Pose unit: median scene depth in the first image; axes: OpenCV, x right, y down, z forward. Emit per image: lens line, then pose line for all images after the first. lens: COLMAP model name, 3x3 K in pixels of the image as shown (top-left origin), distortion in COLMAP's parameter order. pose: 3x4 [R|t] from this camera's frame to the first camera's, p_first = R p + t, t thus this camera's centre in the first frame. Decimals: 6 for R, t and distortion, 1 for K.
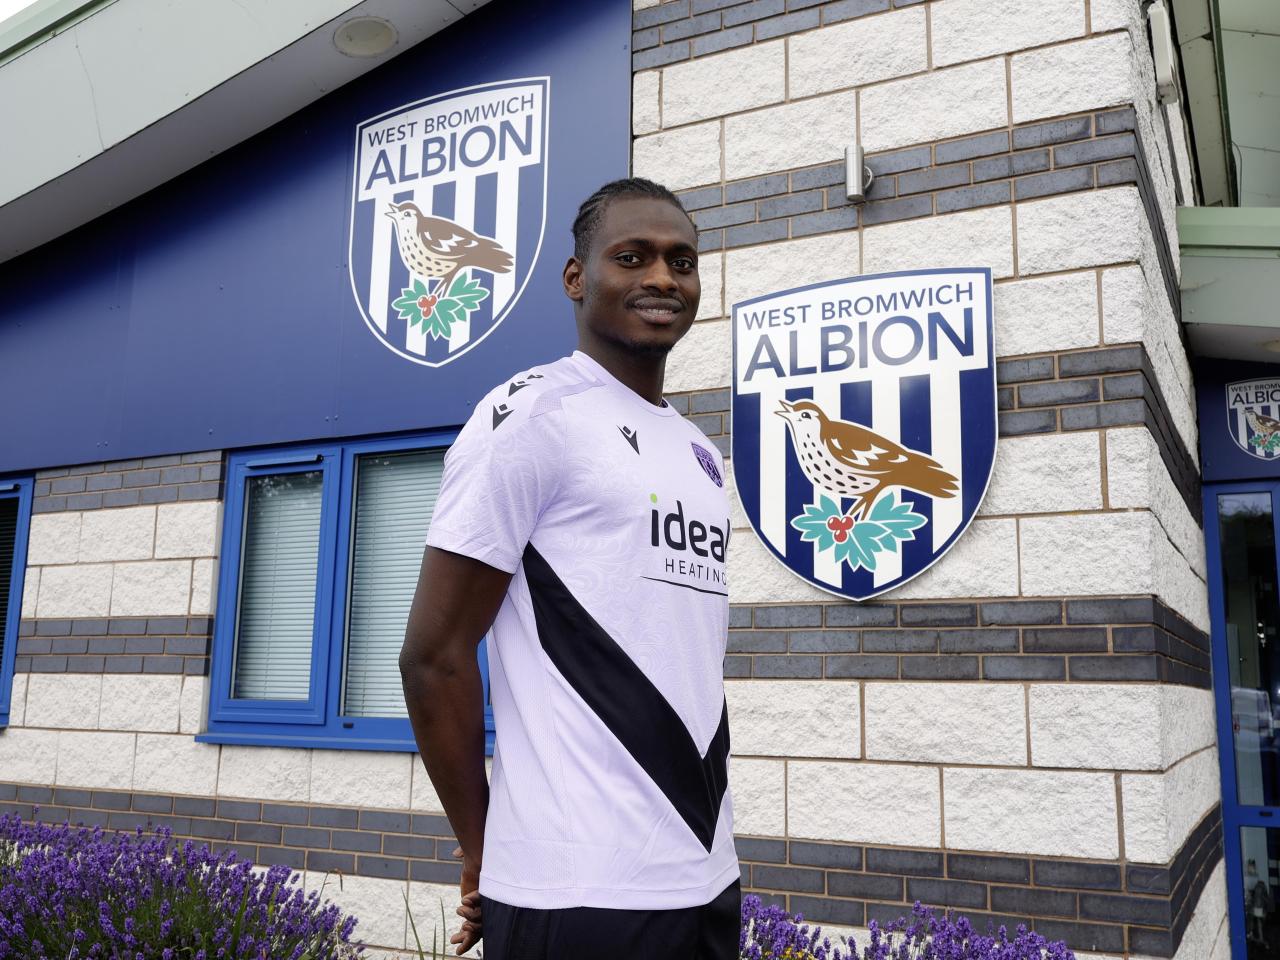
lens RADIAL K [[1232.8, 0, 632.7], [0, 1232.8, 473.4], [0, 0, 1]] dist [-0.001368, 0.000000]
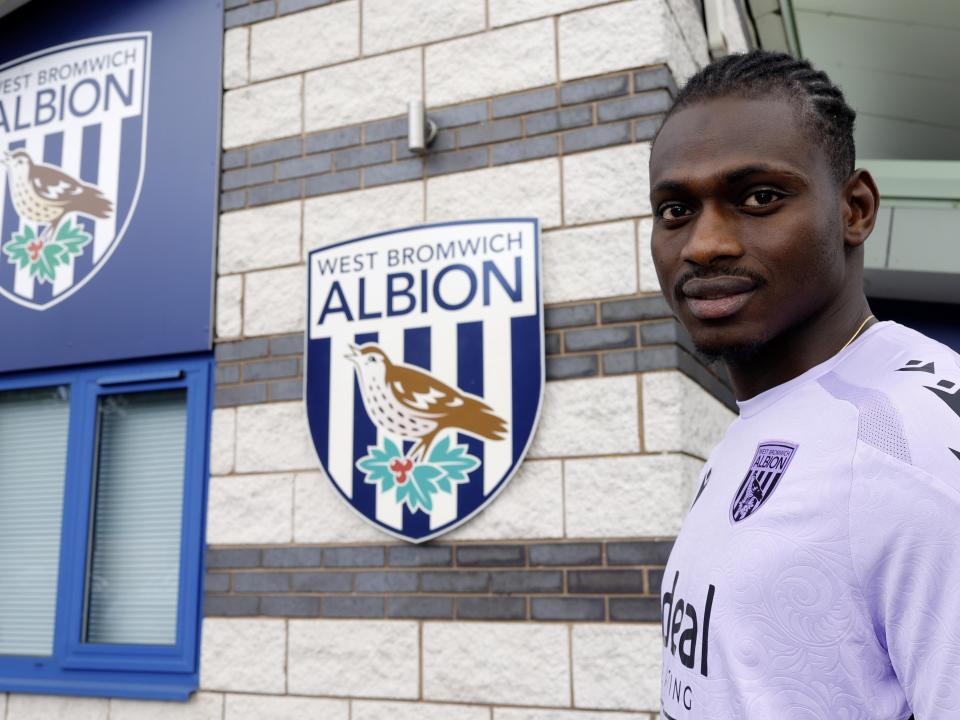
lens RADIAL K [[993.4, 0, 478.3], [0, 993.4, 344.7], [0, 0, 1]] dist [0.001633, 0.000000]
pose [[0.995309, -0.012786, 0.095899, 0.148245], [0.014817, 0.999680, -0.020499, -0.040414], [-0.095607, 0.021824, 0.995180, 0.160556]]
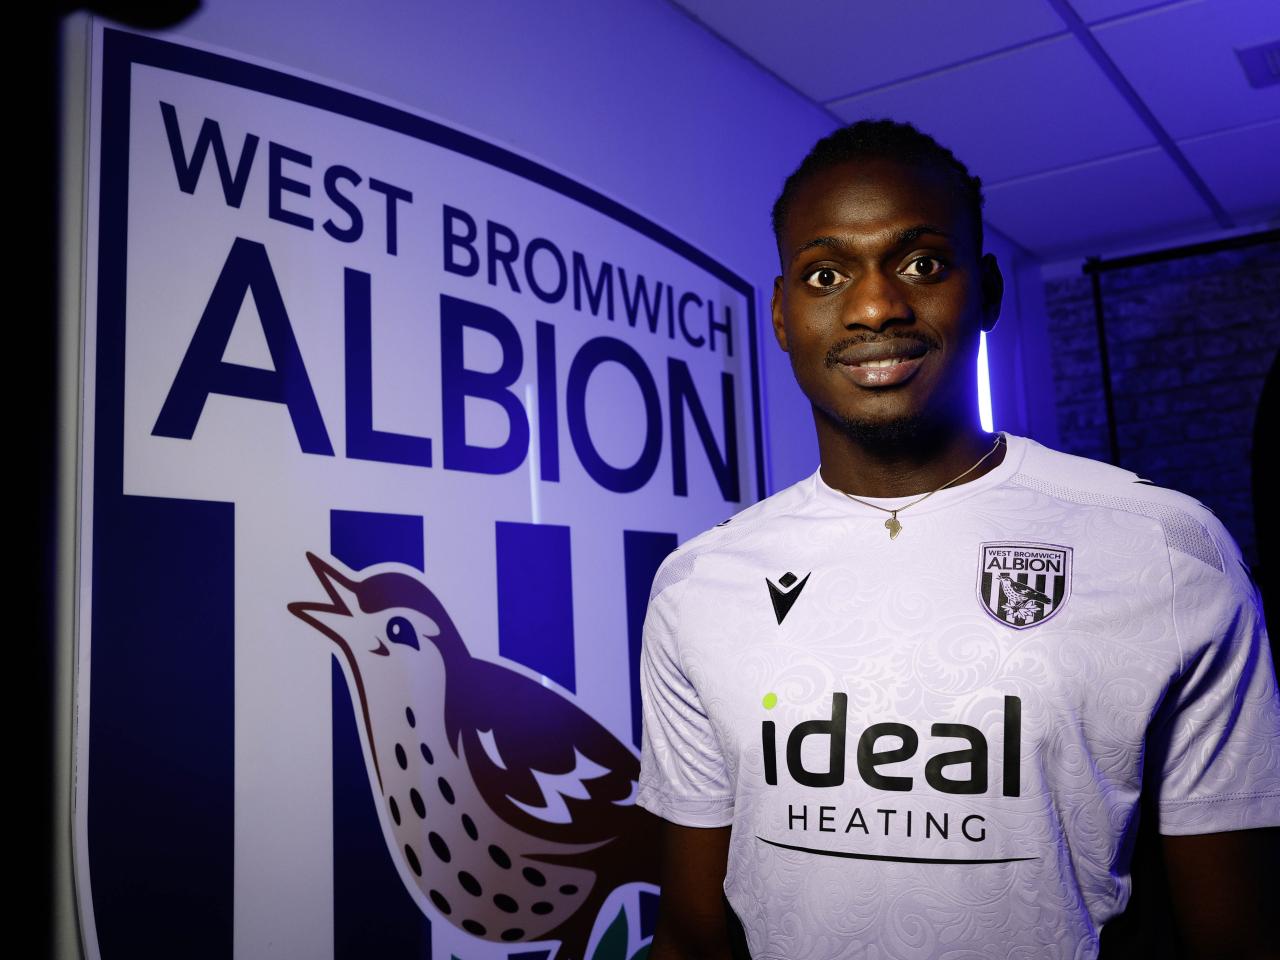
lens RADIAL K [[1232.8, 0, 634.7], [0, 1232.8, 476.8], [0, 0, 1]] dist [-0.001368, 0.000000]
pose [[0.126128, 0.097553, 0.987206, -0.100614], [-0.135384, 0.987535, -0.080289, -0.063839], [-0.982732, -0.123525, 0.137763, 0.915694]]
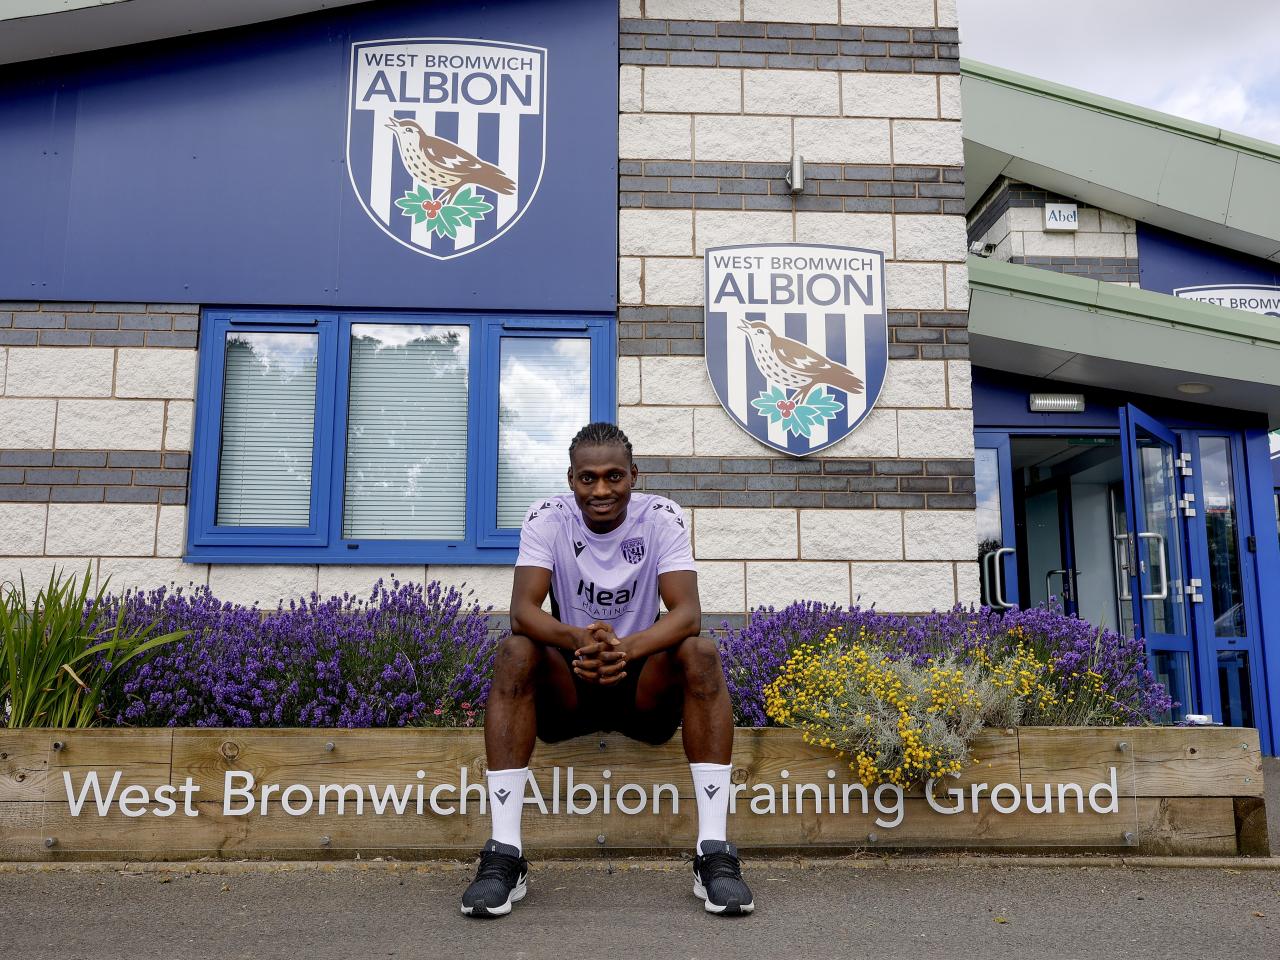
lens RADIAL K [[1232.8, 0, 643.2], [0, 1232.8, 480.4], [0, 0, 1]] dist [-0.001368, 0.000000]
pose [[0.859869, 0.075738, 0.504865, -0.699048], [-0.077348, 0.996845, -0.017806, 0.164692], [-0.504621, -0.023740, 0.863014, -0.195808]]
